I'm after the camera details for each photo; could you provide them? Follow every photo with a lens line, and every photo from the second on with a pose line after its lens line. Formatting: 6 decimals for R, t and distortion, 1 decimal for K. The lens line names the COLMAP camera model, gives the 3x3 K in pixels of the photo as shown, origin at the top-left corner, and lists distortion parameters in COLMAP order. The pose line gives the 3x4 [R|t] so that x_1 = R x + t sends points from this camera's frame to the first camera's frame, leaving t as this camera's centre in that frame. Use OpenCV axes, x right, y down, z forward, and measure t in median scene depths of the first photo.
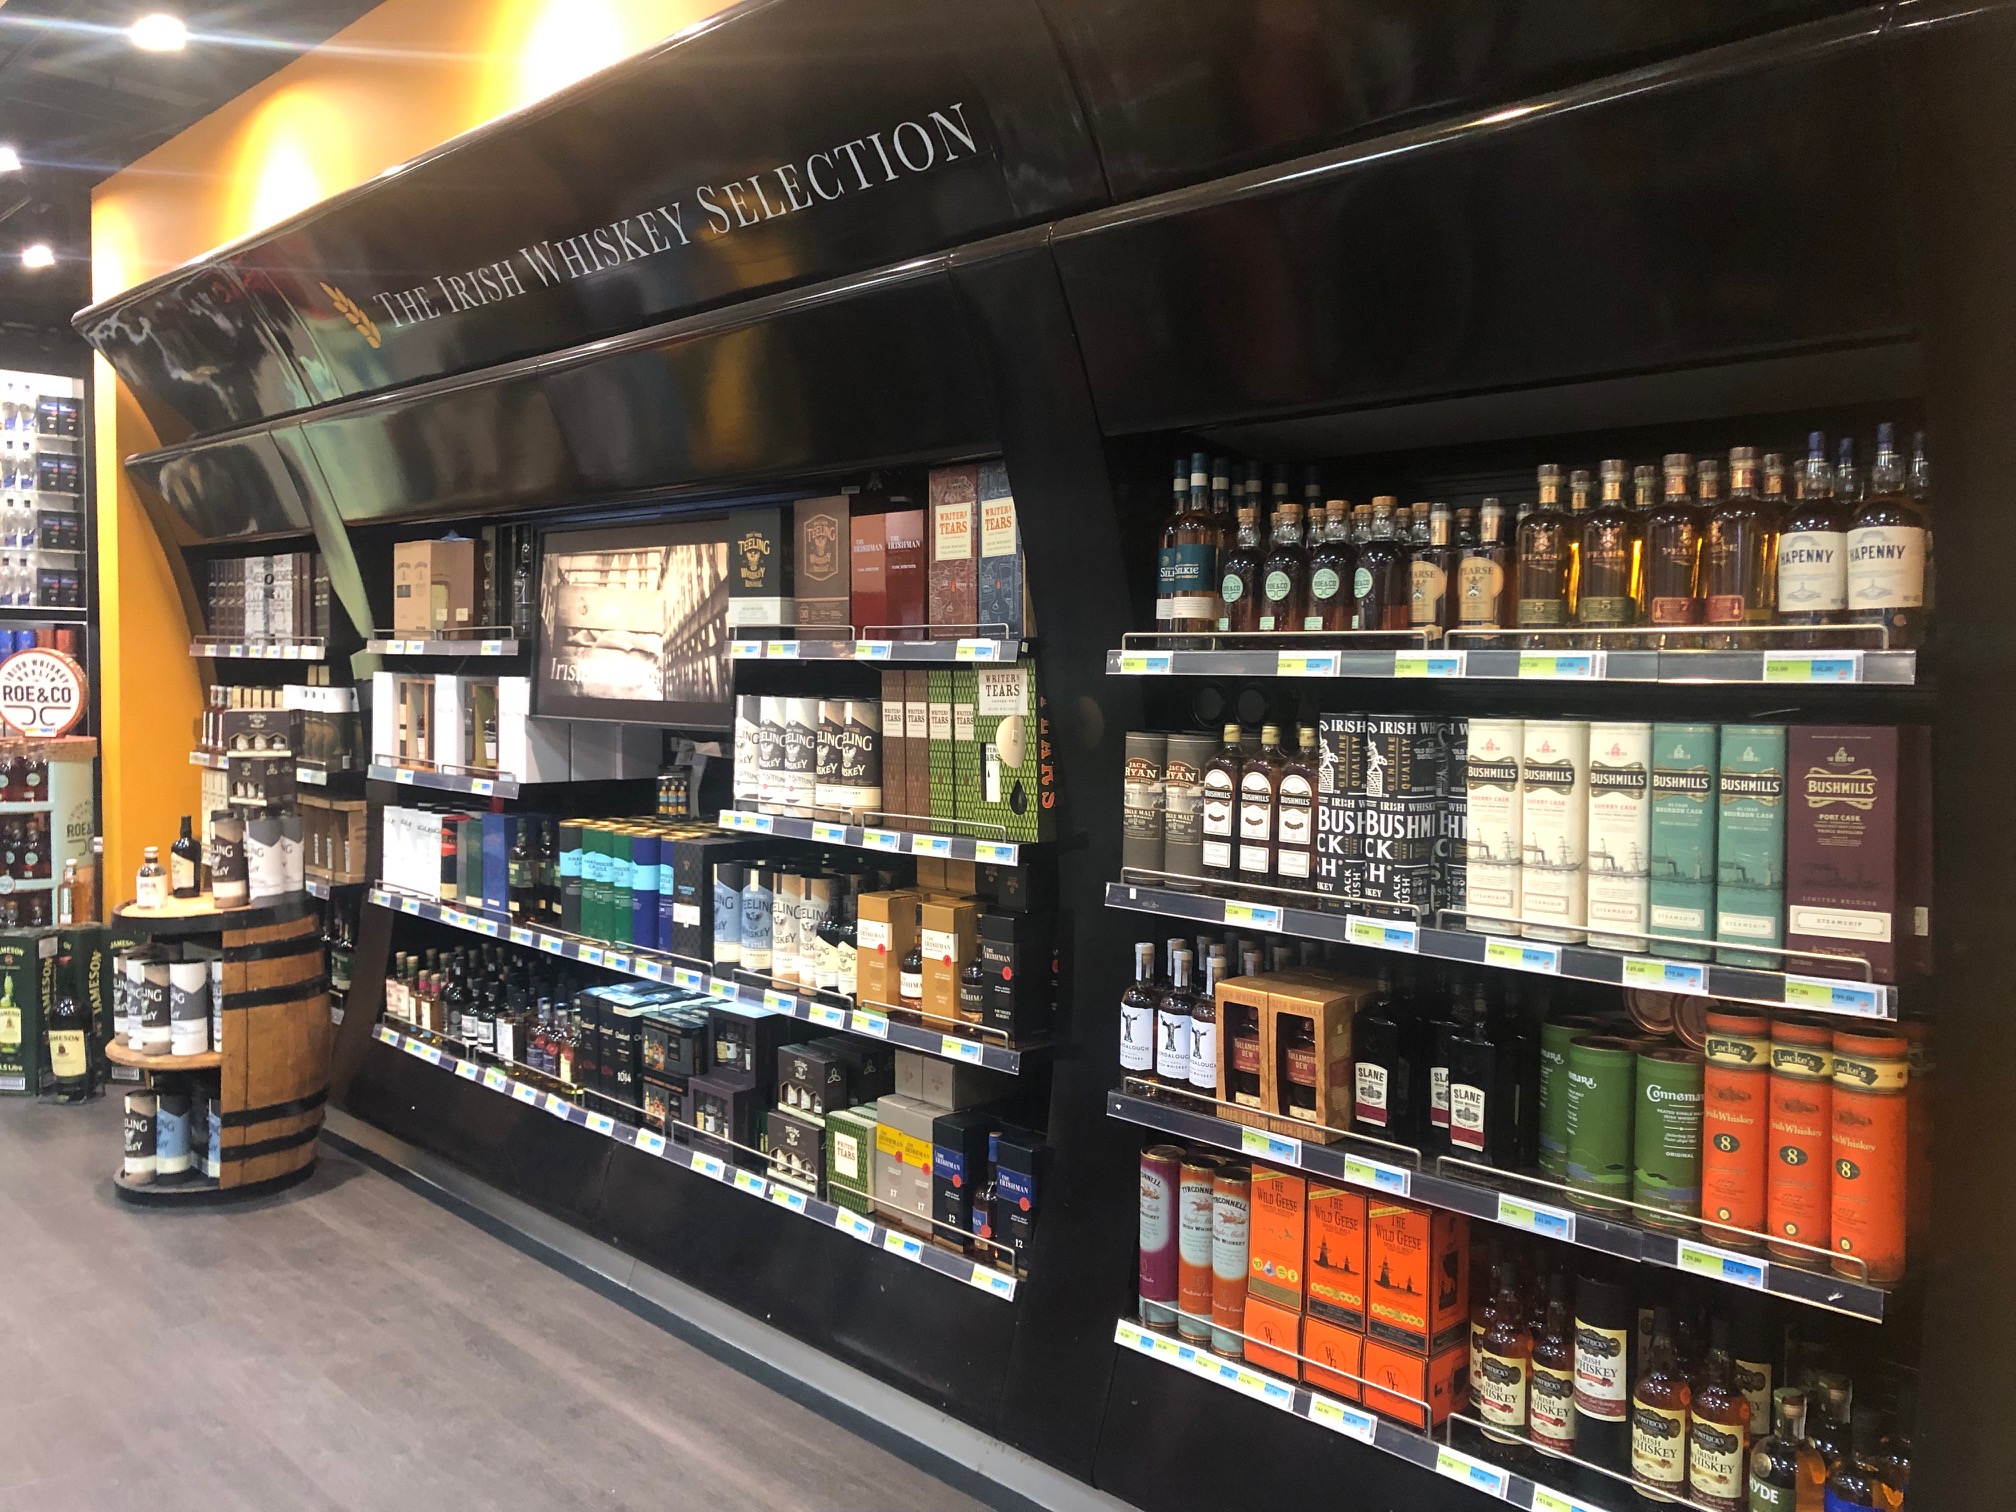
lens RADIAL K [[1658.2, 0, 1061.4], [0, 1658.2, 752.5], [0, 0, 1]] dist [0.017069, -0.011932]
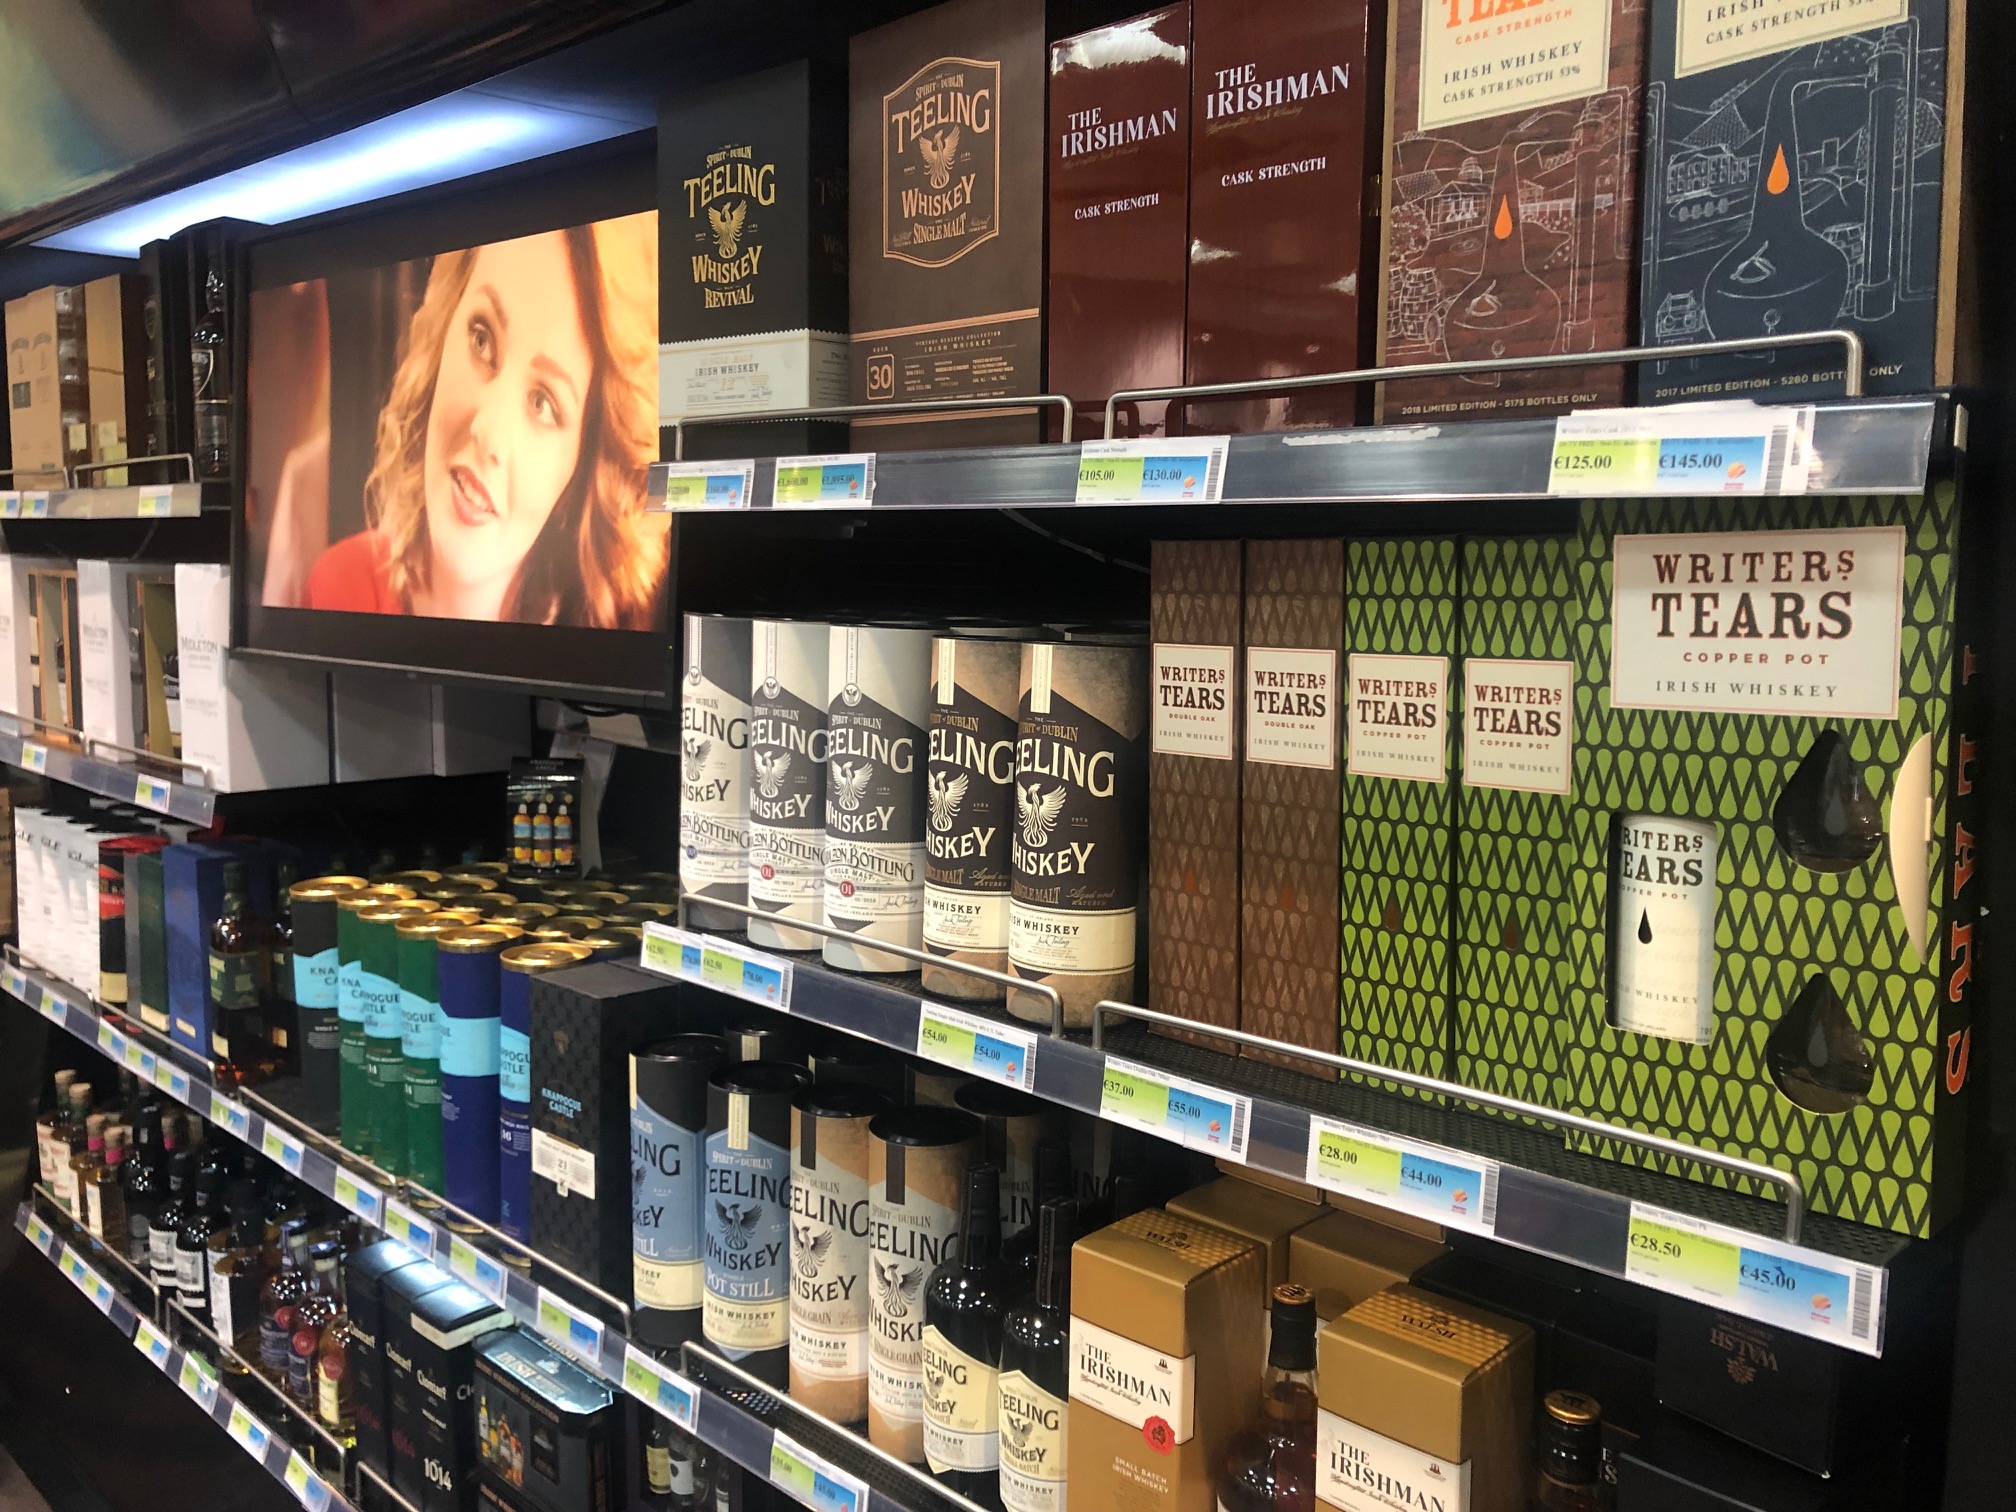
lens RADIAL K [[1658.2, 0, 1006.3], [0, 1658.2, 749.4], [0, 0, 1]] dist [0.017069, -0.011932]
pose [[0.999984, 0.000185, 0.005618, -0.131230], [-0.000548, 0.997915, 0.064535, -0.029371], [-0.005594, -0.064538, 0.997900, 0.655016]]
